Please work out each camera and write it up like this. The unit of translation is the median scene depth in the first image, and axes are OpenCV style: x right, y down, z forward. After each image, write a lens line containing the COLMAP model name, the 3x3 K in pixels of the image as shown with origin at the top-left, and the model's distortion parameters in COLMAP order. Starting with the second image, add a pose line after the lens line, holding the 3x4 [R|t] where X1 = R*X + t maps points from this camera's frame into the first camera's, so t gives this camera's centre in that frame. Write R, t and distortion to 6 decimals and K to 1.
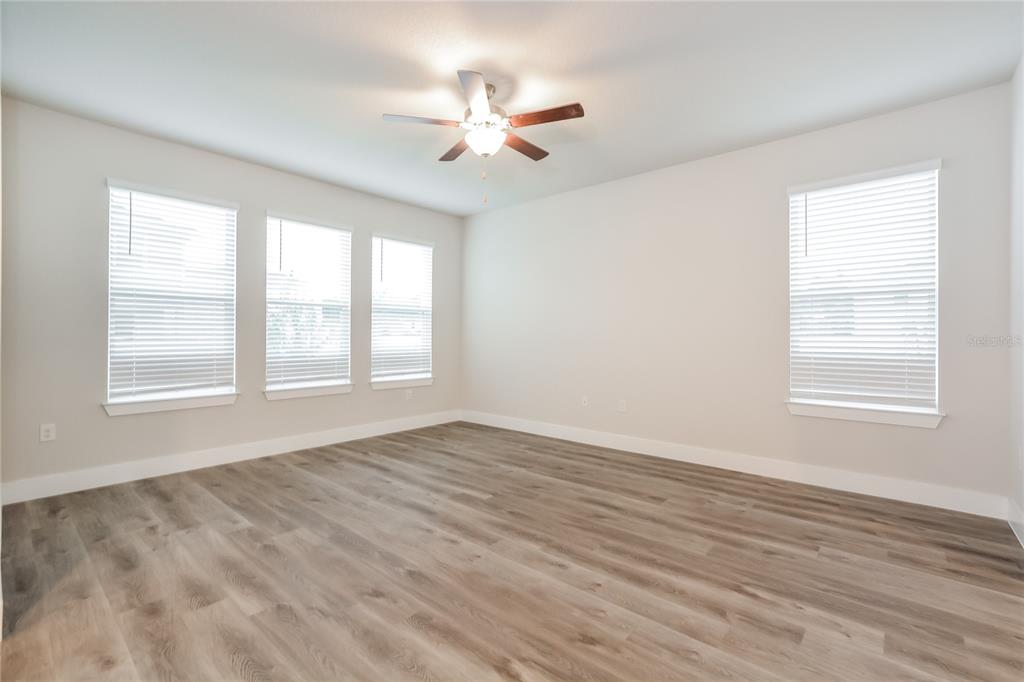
lens RADIAL K [[457.5, 0, 513.0], [0, 457.5, 333.3], [0, 0, 1]] dist [0.000029, 0.003288]
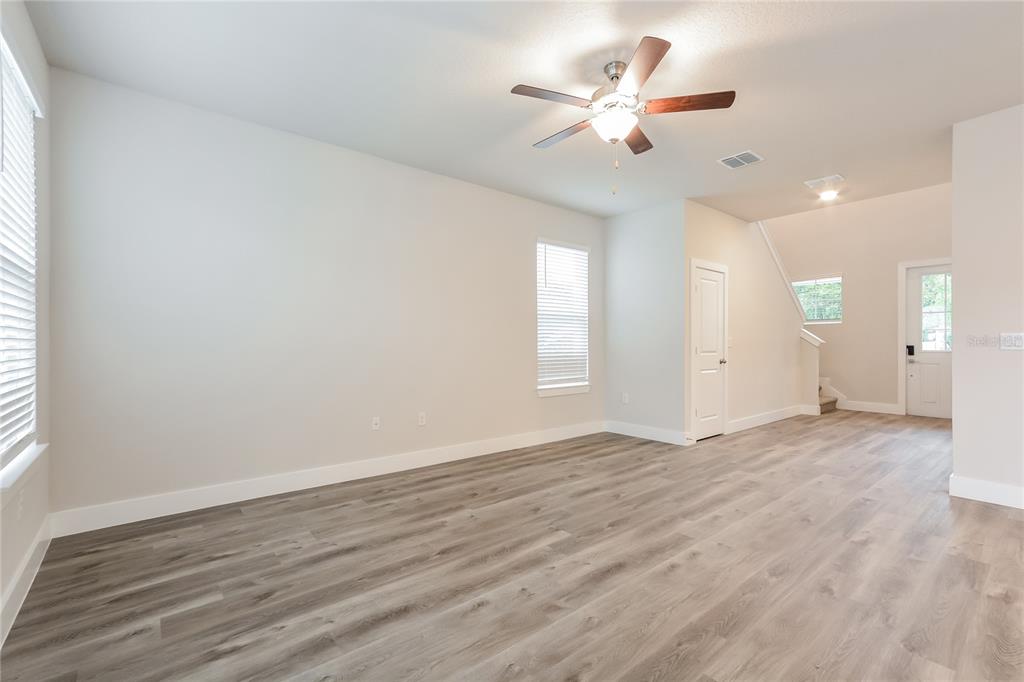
lens RADIAL K [[457.5, 0, 506.0], [0, 457.5, 342.6], [0, 0, 1]] dist [0.000029, 0.003288]
pose [[0.160022, 0.001809, 0.987112, -0.914216], [-0.005034, 0.999987, -0.001016, 0.010786], [-0.987101, -0.004807, 0.160029, 0.990760]]
